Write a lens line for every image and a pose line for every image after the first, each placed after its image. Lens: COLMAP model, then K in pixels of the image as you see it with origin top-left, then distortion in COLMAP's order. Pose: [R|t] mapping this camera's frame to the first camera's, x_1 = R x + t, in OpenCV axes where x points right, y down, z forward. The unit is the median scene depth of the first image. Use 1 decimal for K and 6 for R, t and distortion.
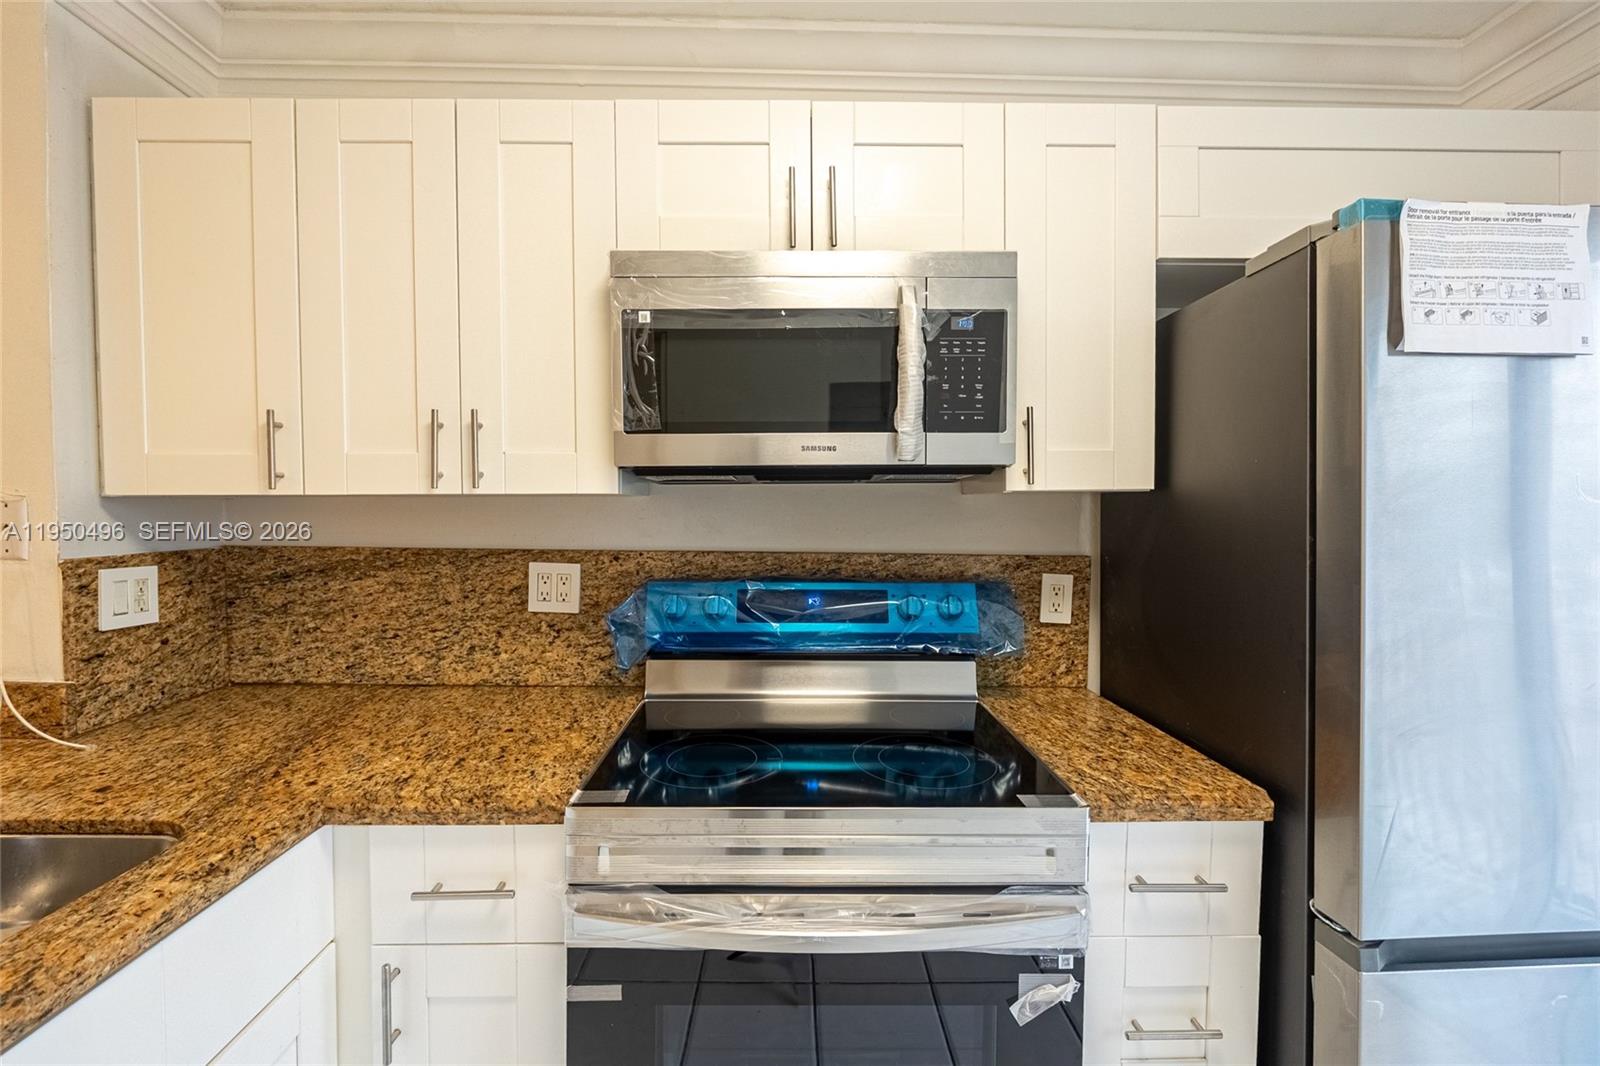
lens RADIAL K [[680.2, 0, 786.1], [0, 680.2, 524.1], [0, 0, 1]] dist [-0.006267, 0.000056]
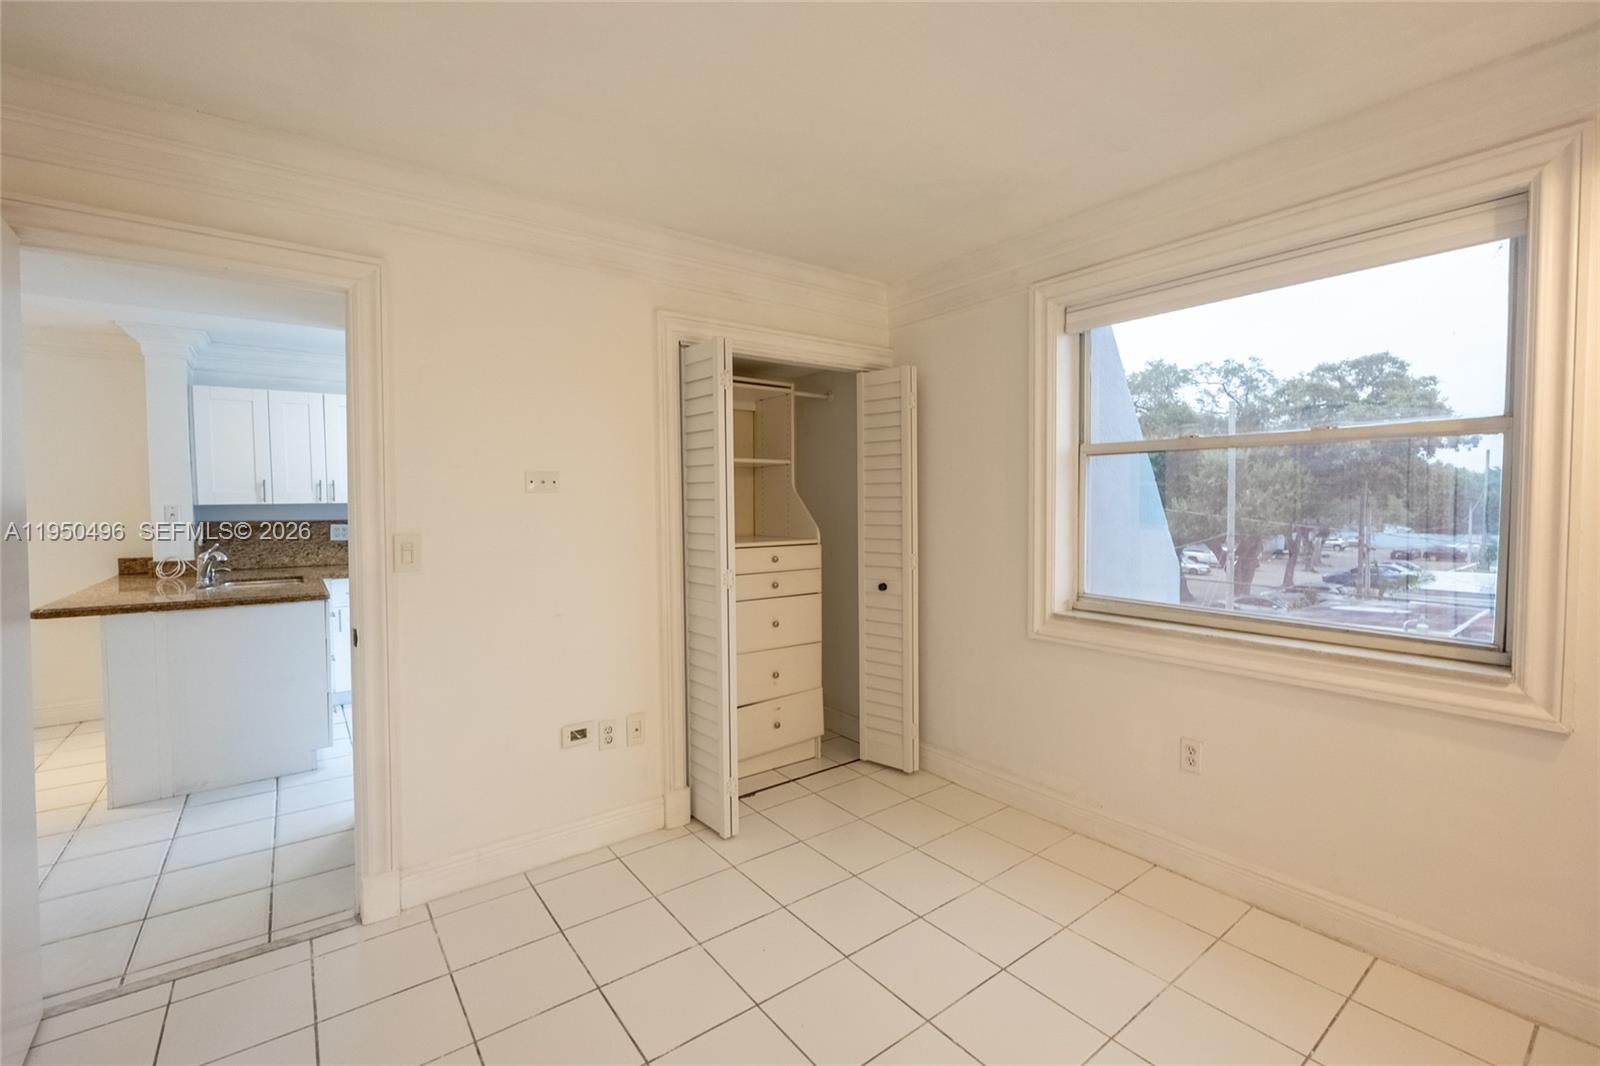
lens RADIAL K [[680.2, 0, 797.1], [0, 680.2, 533.2], [0, 0, 1]] dist [-0.006267, 0.000056]
pose [[0.816046, -0.037255, 0.576785, -0.539090], [0.024175, 0.999247, 0.030339, 0.067963], [-0.577481, -0.010814, 0.816332, -3.472129]]
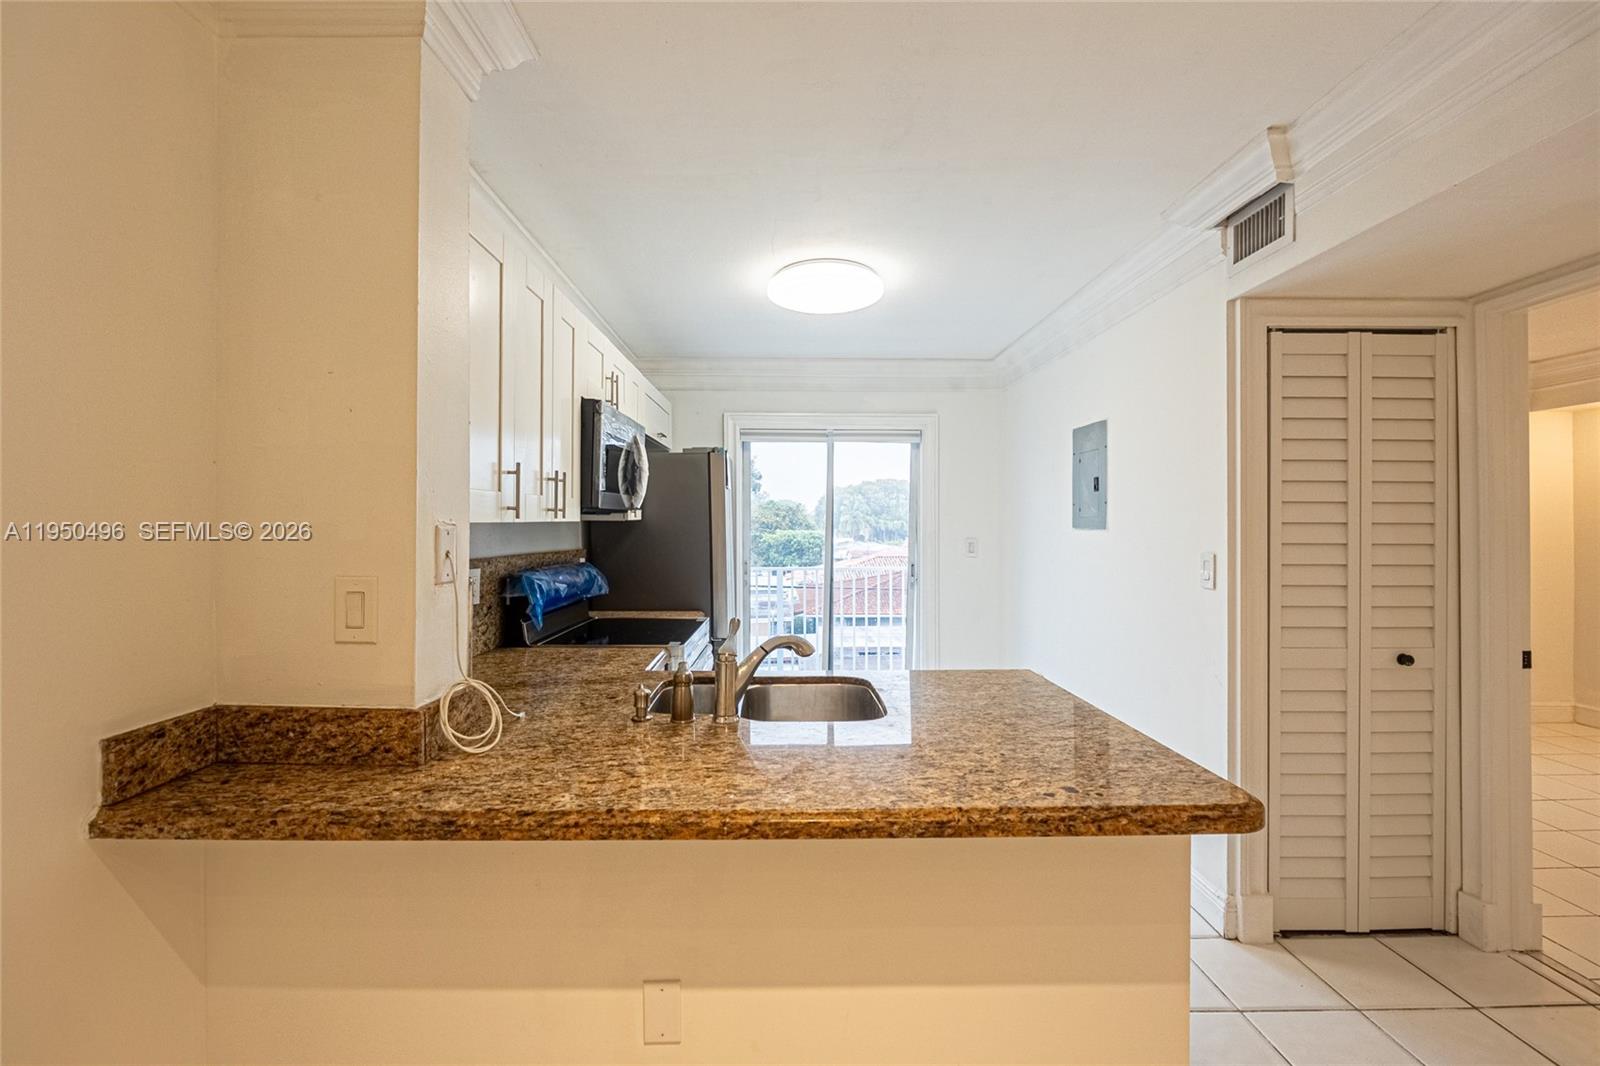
lens RADIAL K [[680.2, 0, 792.4], [0, 680.2, 539.7], [0, 0, 1]] dist [-0.006267, 0.000056]
pose [[0.006286, -0.025889, 0.999645, -2.180329], [0.018749, 0.999492, 0.025767, -0.034094], [-0.999804, 0.018581, 0.006768, 0.422784]]
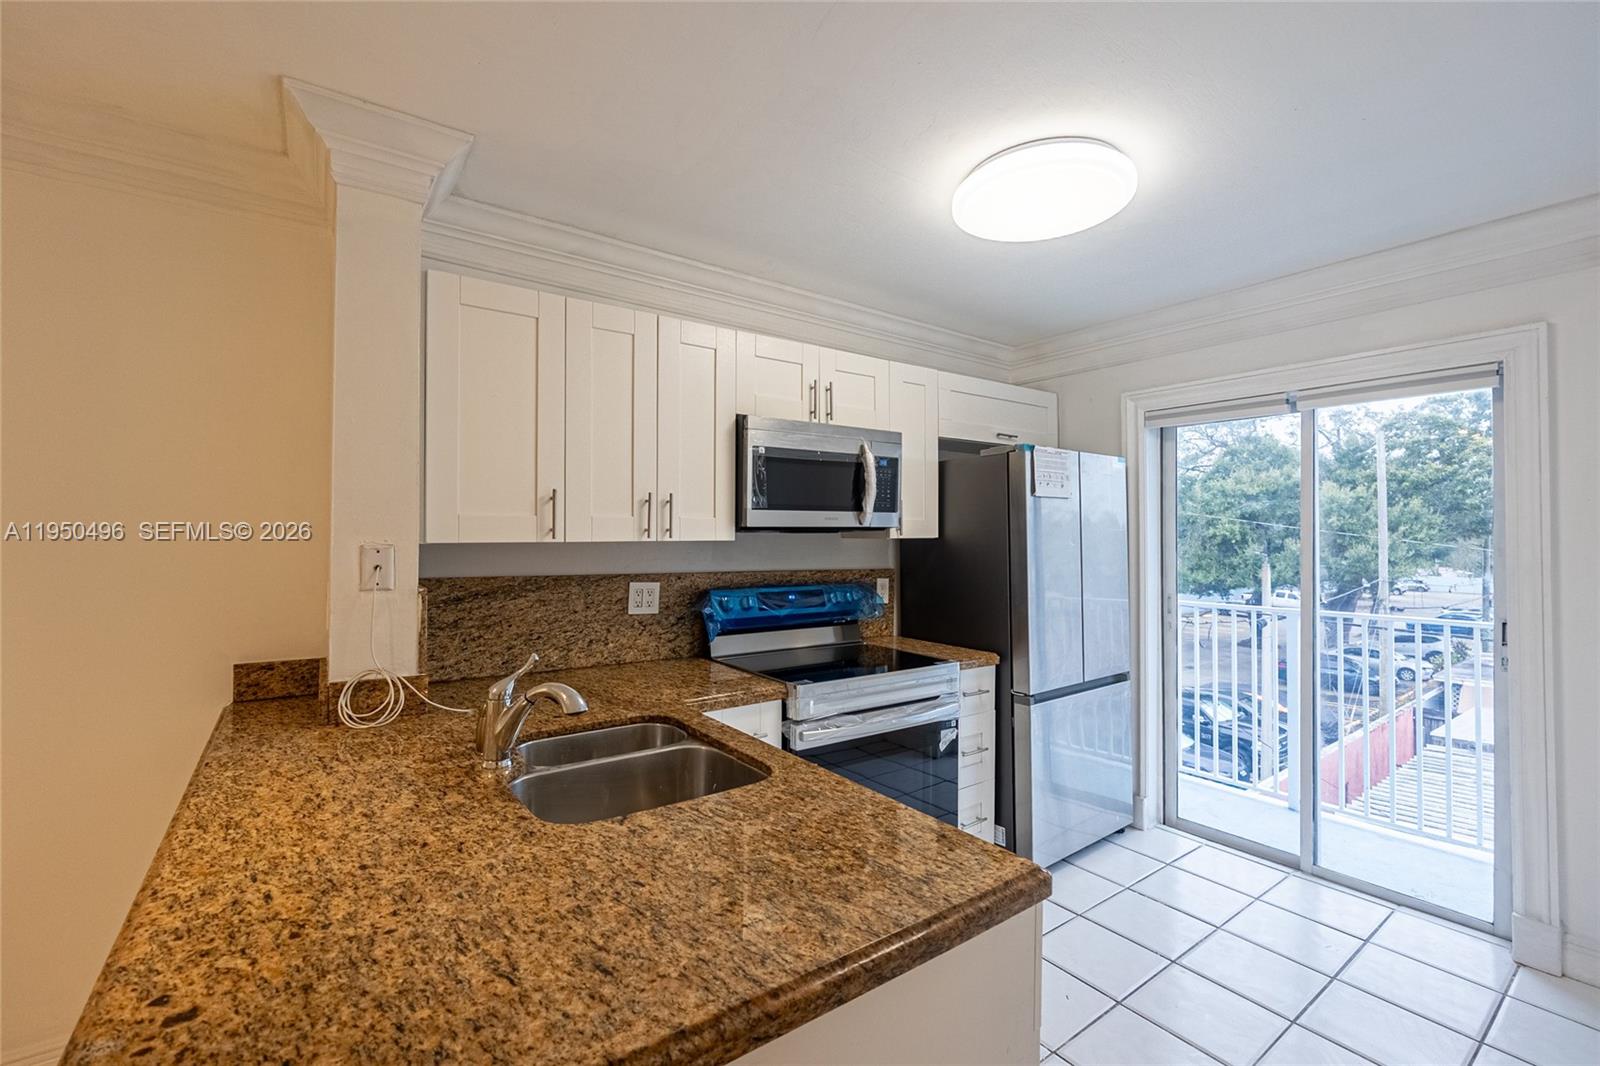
lens RADIAL K [[680.2, 0, 789.9], [0, 680.2, 526.4], [0, 0, 1]] dist [-0.006267, 0.000056]
pose [[0.825952, 0.008331, 0.563679, -1.204617], [0.009997, 0.999517, -0.029421, -0.028267], [-0.563652, 0.029935, 0.825470, -0.623344]]
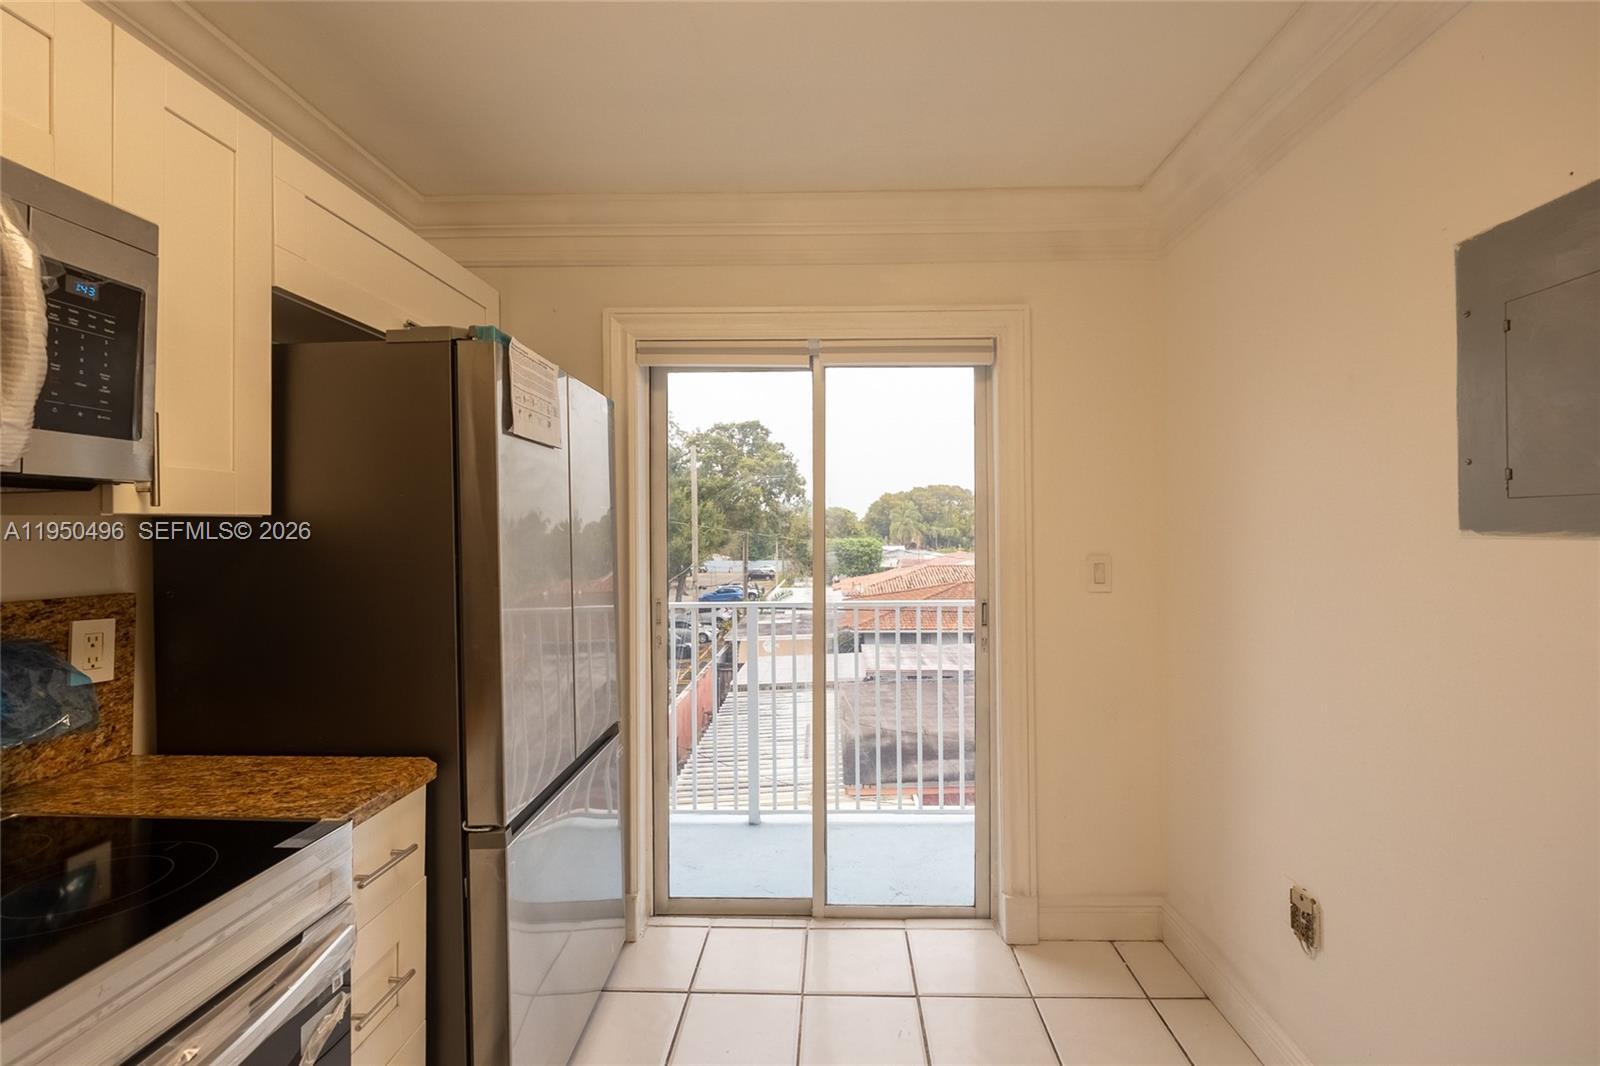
lens RADIAL K [[680.2, 0, 820.5], [0, 680.2, 524.5], [0, 0, 1]] dist [-0.006267, 0.000056]
pose [[0.041498, 0.007918, 0.999107, -0.437442], [0.026274, 0.999614, -0.009014, -0.008877], [-0.998793, 0.026625, 0.041274, 0.166908]]
